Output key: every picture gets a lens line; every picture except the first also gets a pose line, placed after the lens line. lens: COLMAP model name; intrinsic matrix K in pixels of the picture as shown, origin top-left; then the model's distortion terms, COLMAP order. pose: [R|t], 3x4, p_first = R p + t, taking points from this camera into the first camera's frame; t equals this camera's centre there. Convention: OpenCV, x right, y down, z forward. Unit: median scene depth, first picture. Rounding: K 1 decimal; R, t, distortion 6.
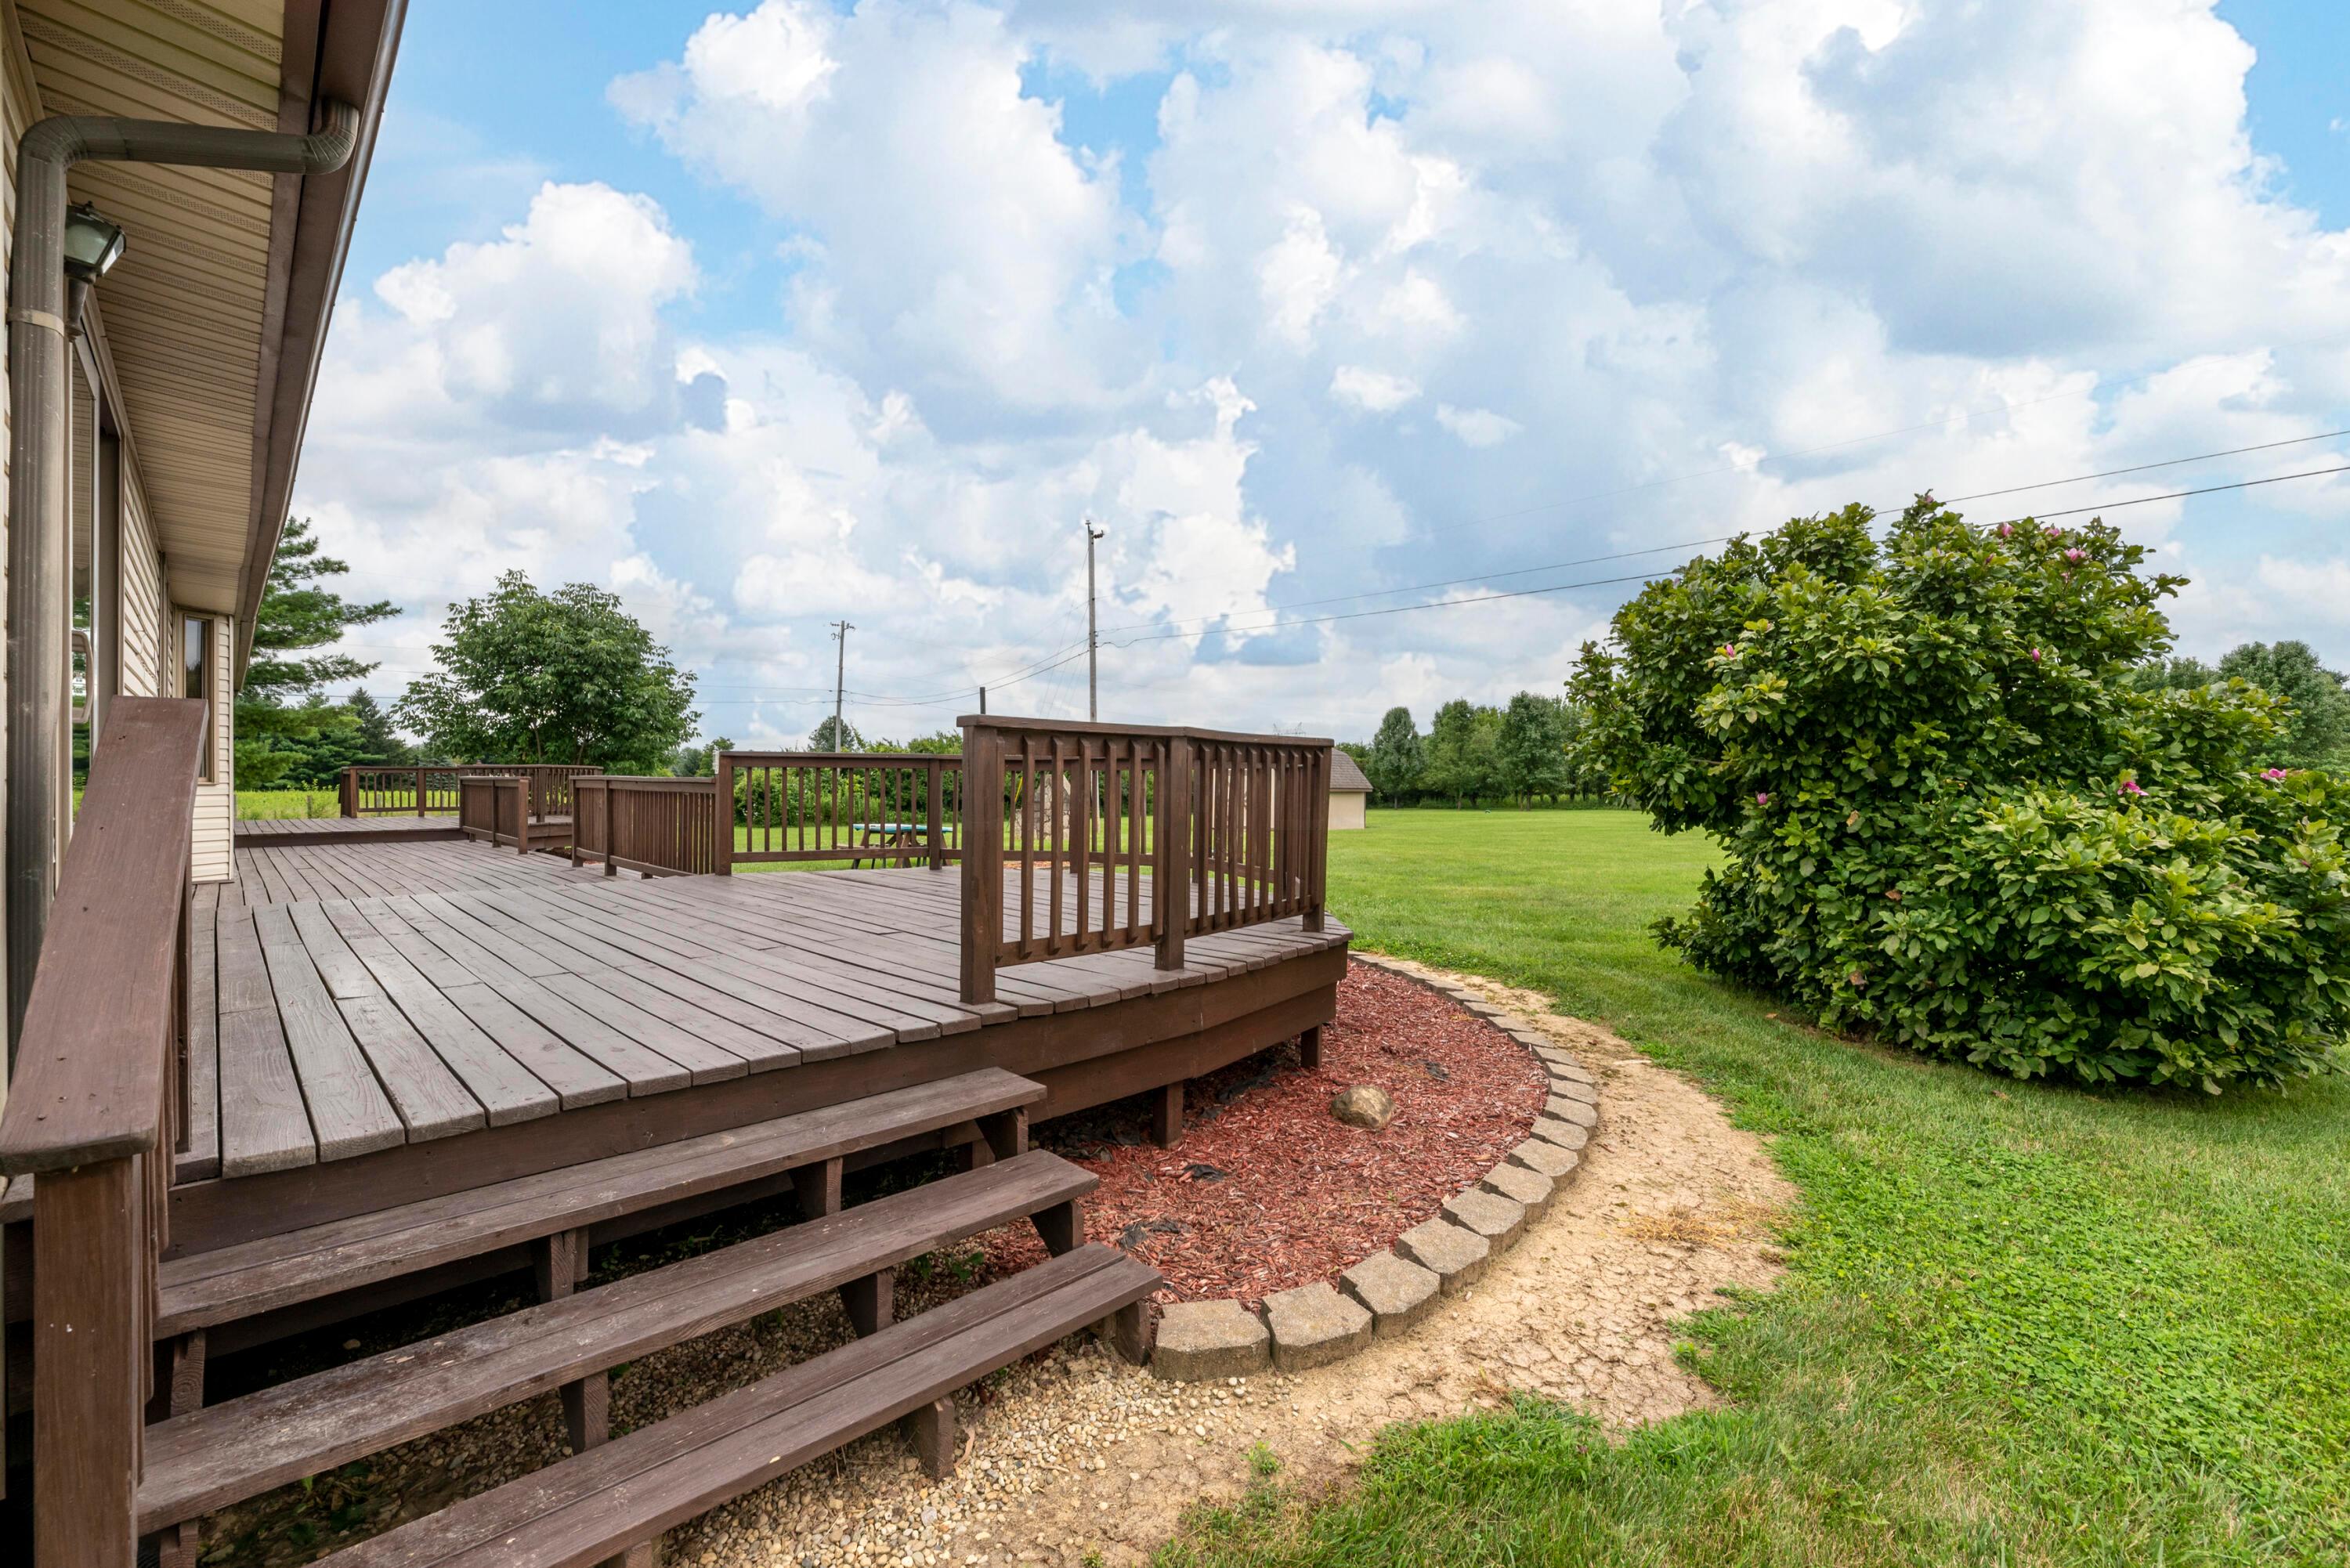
lens RADIAL K [[982.3, 0, 1186.1], [0, 982.3, 783.6], [0, 0, 1]] dist [-0.006101, -0.000119]
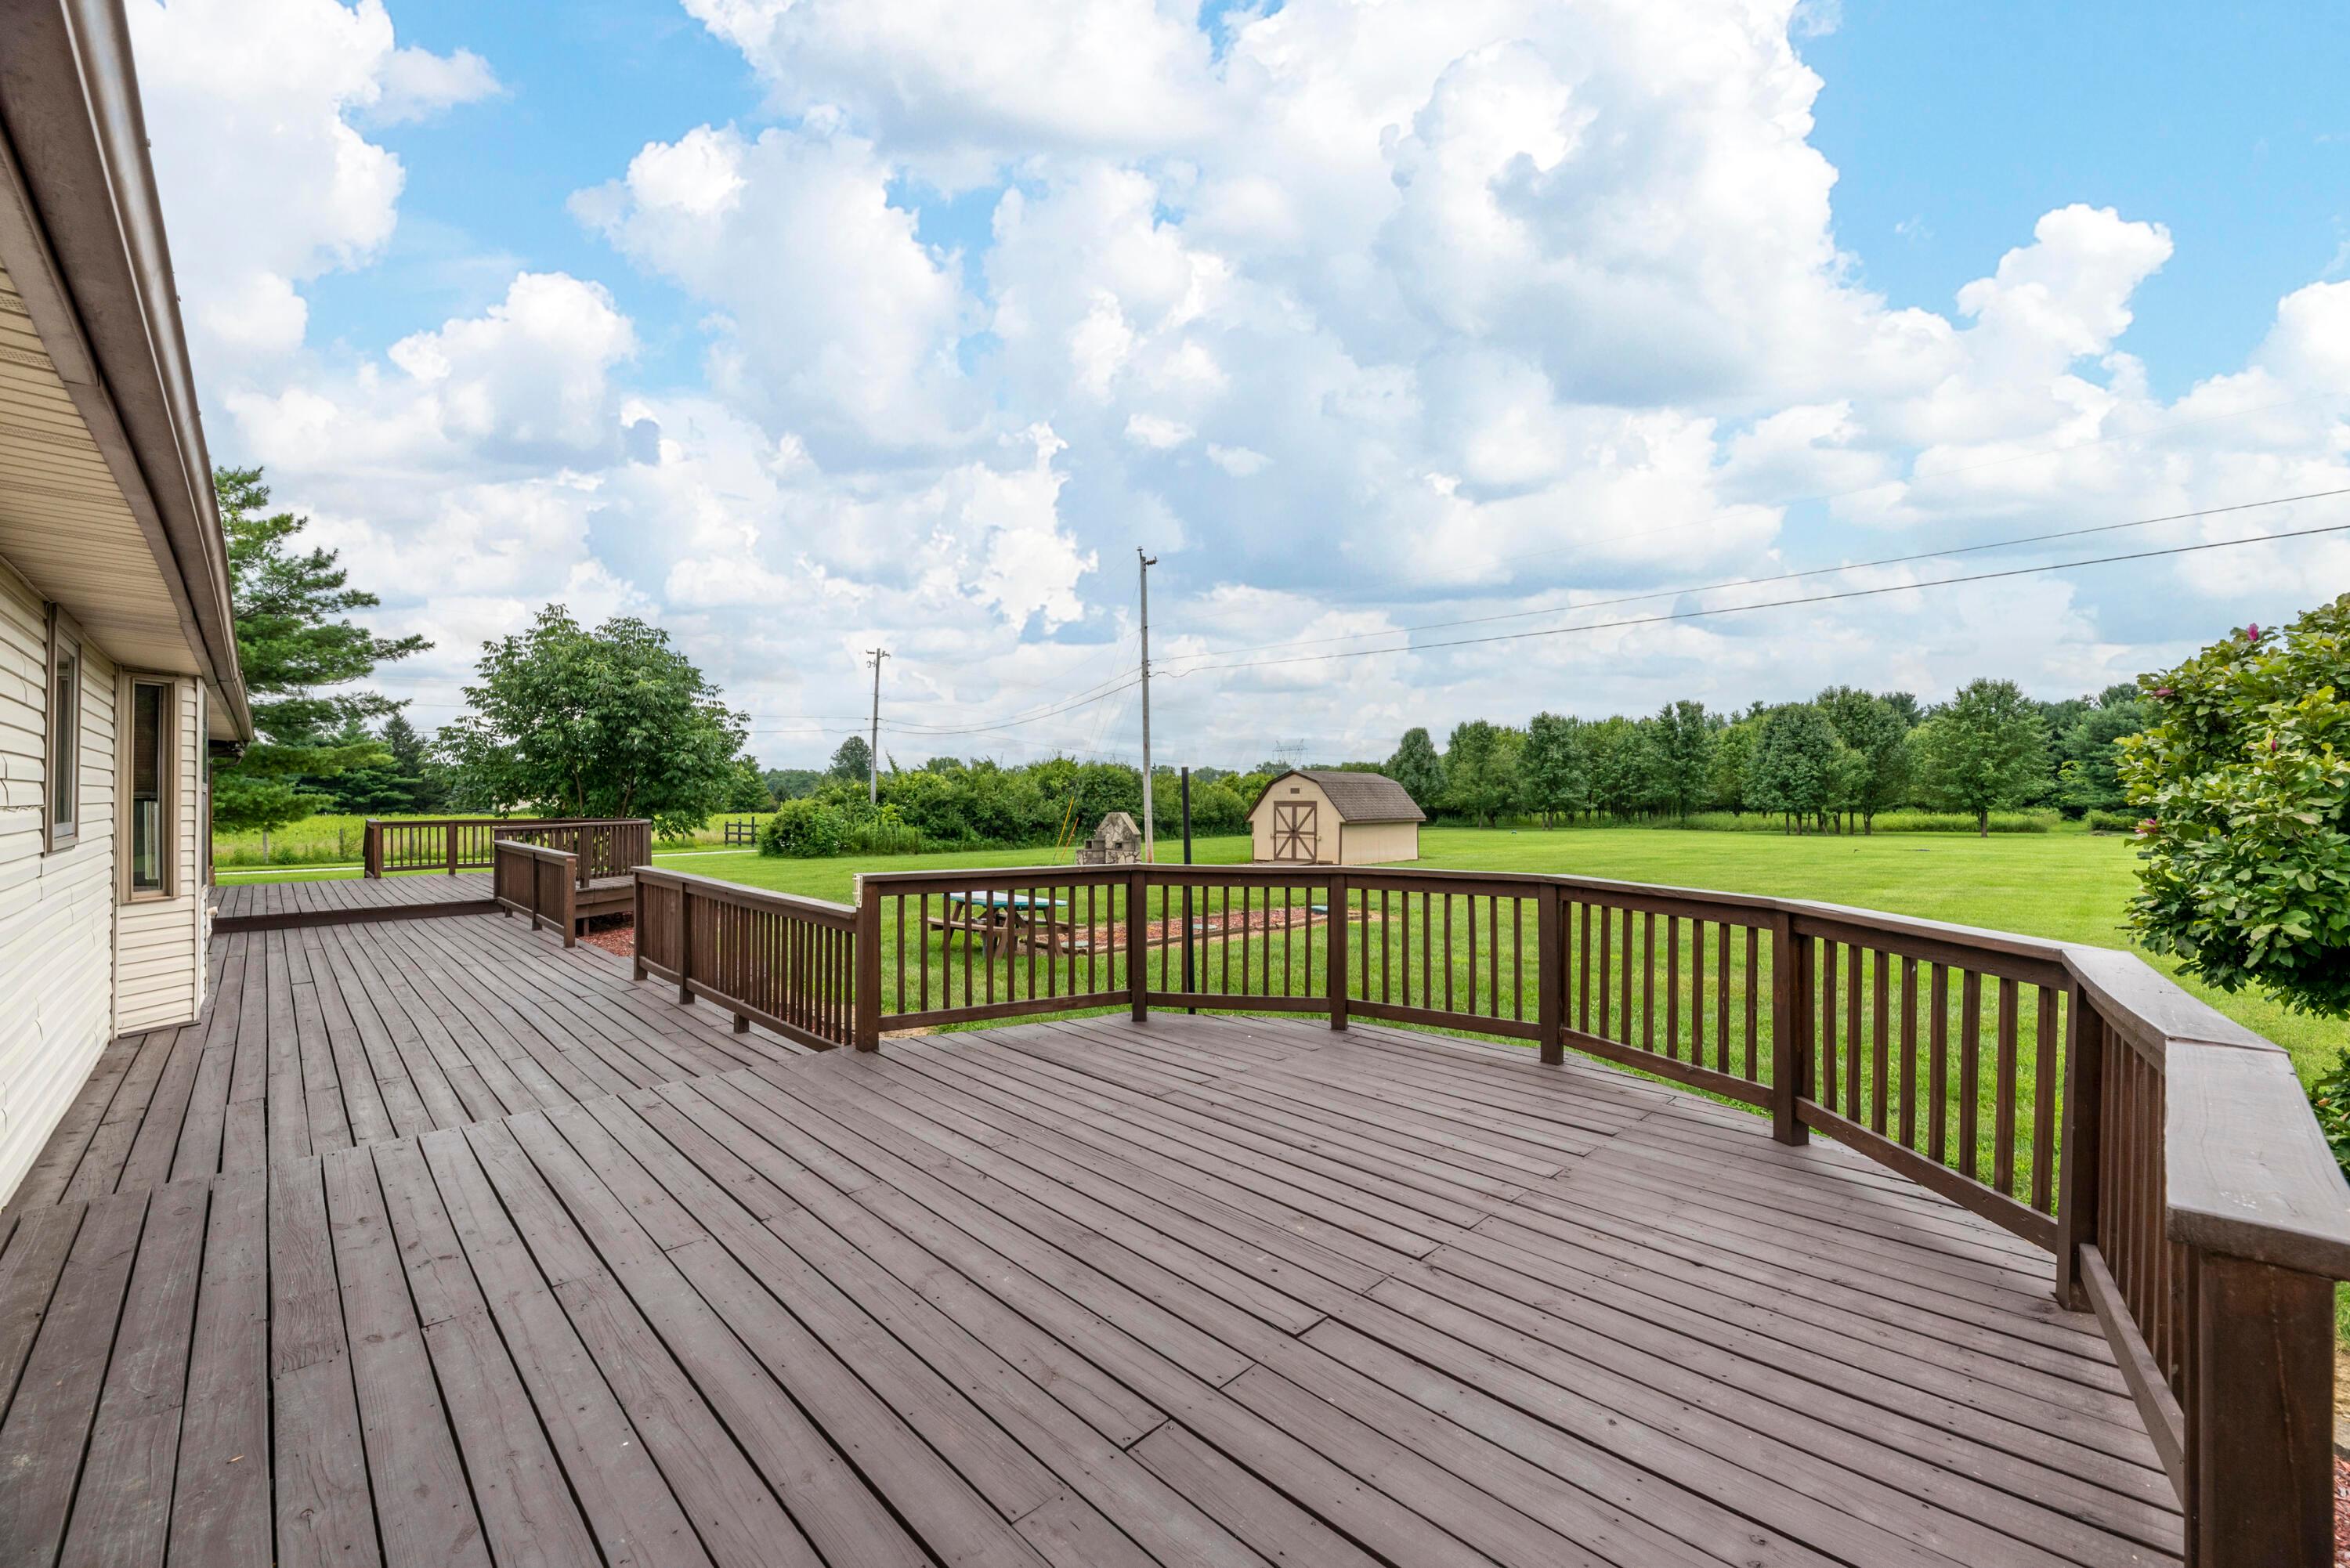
lens RADIAL K [[942.8, 0, 1182.8], [0, 942.8, 783.6], [0, 0, 1]] dist [-0.001687, -0.000300]
pose [[0.999961, -0.005573, -0.006897, -0.066342], [0.005470, 0.999874, -0.014898, -0.024448], [0.006979, 0.014860, 0.999865, 0.088971]]
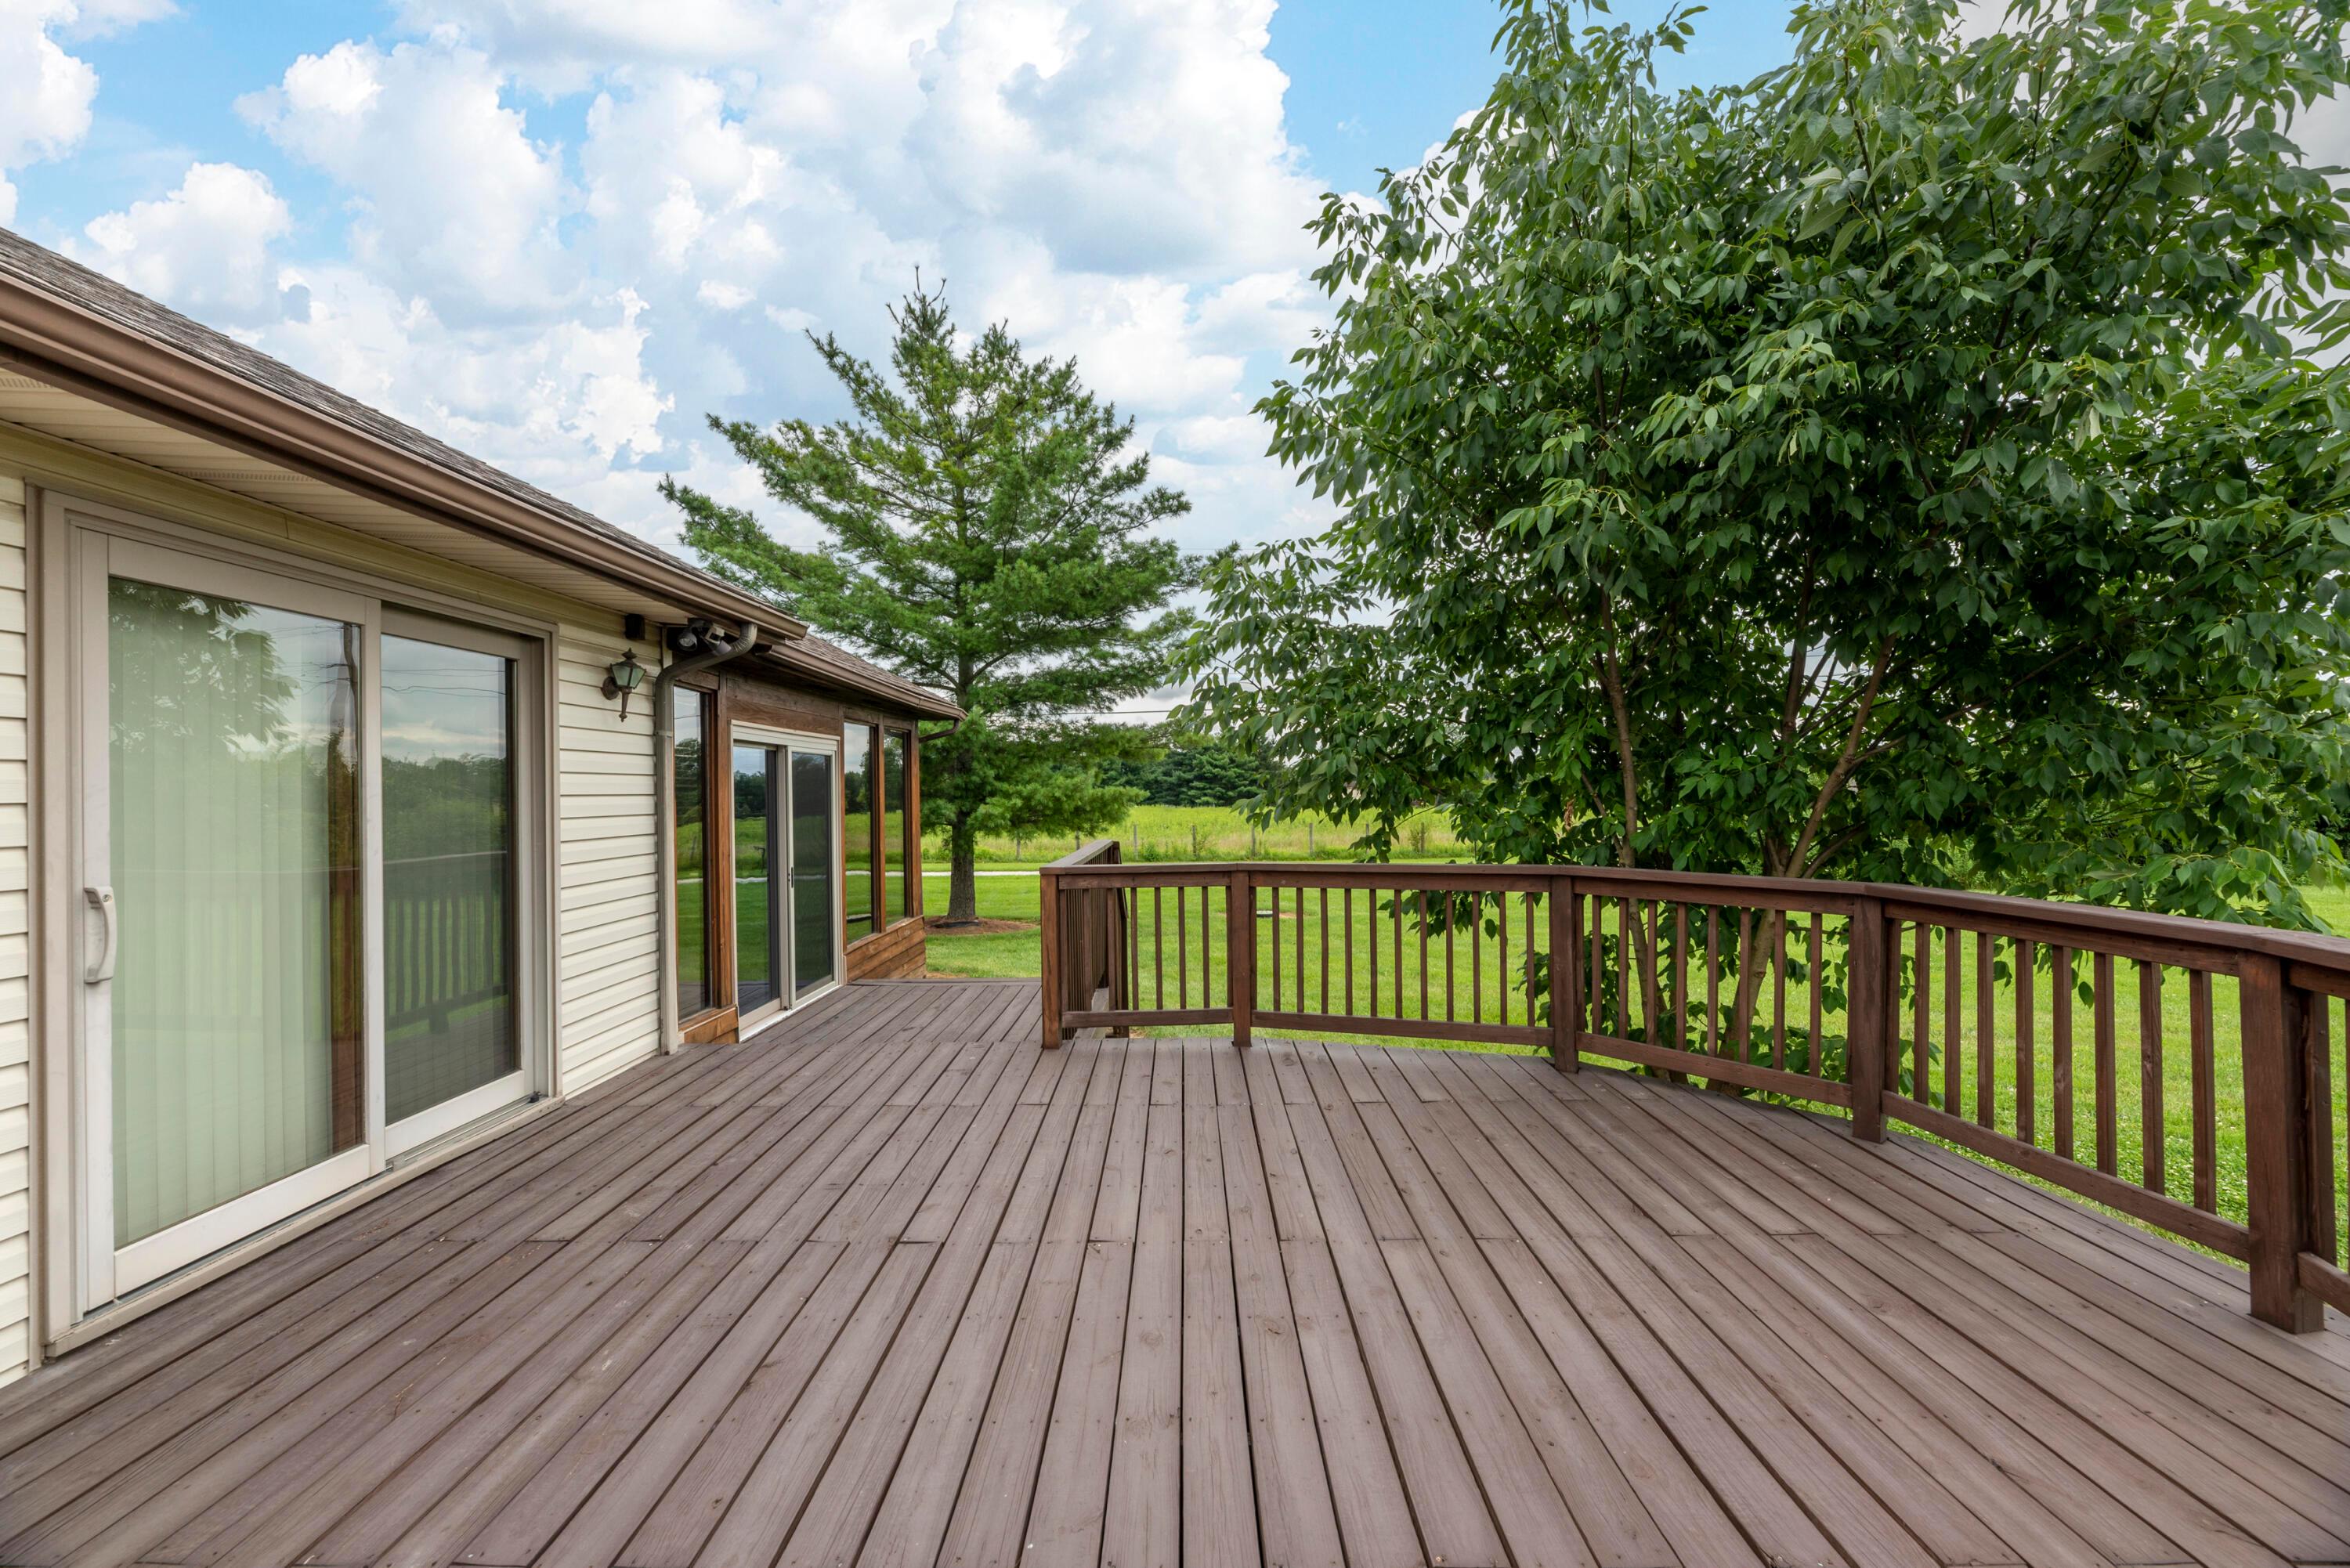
lens RADIAL K [[942.8, 0, 1172.3], [0, 942.8, 788.9], [0, 0, 1]] dist [-0.001687, -0.000300]
pose [[0.698710, -0.010606, -0.715326, -0.433677], [0.008083, 0.999943, -0.006930, -0.026677], [0.715359, -0.000940, 0.698757, 0.574337]]
